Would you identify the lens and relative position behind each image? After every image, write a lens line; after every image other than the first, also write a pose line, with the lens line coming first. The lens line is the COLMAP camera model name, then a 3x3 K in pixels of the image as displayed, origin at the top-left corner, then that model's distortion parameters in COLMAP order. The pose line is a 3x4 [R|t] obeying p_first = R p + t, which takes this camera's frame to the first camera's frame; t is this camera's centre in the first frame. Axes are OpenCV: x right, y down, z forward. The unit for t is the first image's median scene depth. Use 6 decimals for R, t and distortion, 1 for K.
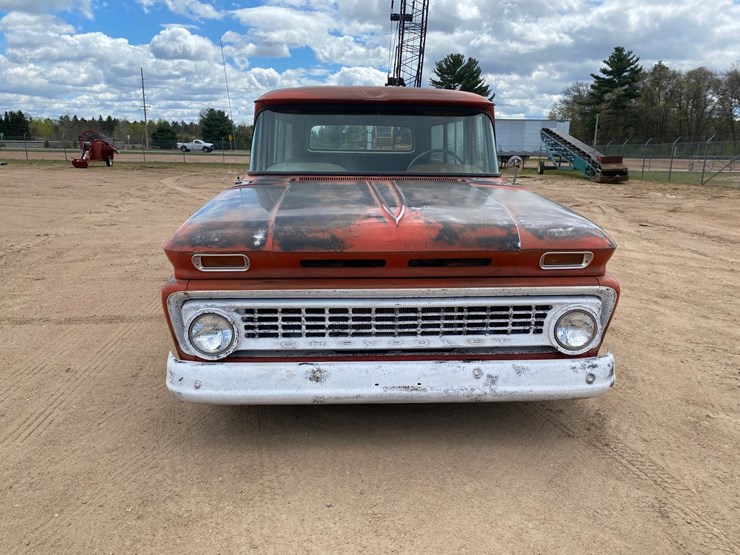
lens RADIAL K [[567.0, 0, 369.2], [0, 567.0, 276.8], [0, 0, 1]] dist [0.031856, -0.029993]
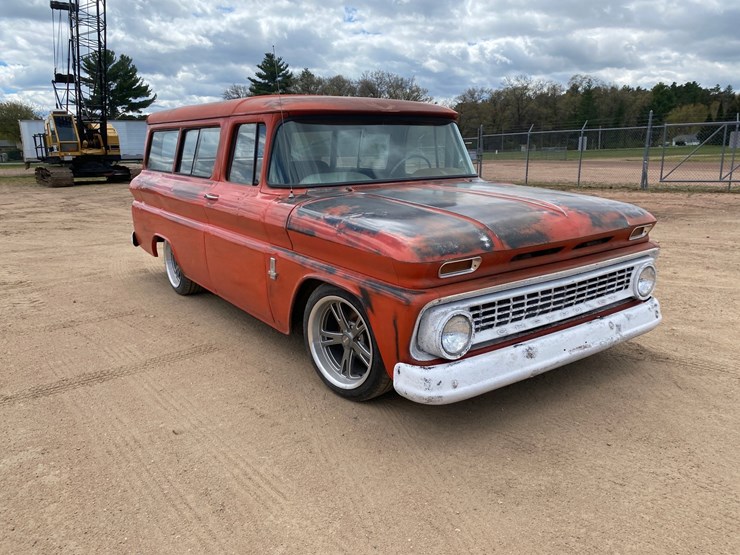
lens RADIAL K [[567.0, 0, 365.1], [0, 567.0, 275.3], [0, 0, 1]] dist [0.031856, -0.029993]
pose [[0.844483, -0.143905, 0.515887, -0.937731], [0.145855, 0.988613, 0.037012, -0.073687], [-0.515339, 0.043988, 0.855856, 0.164746]]
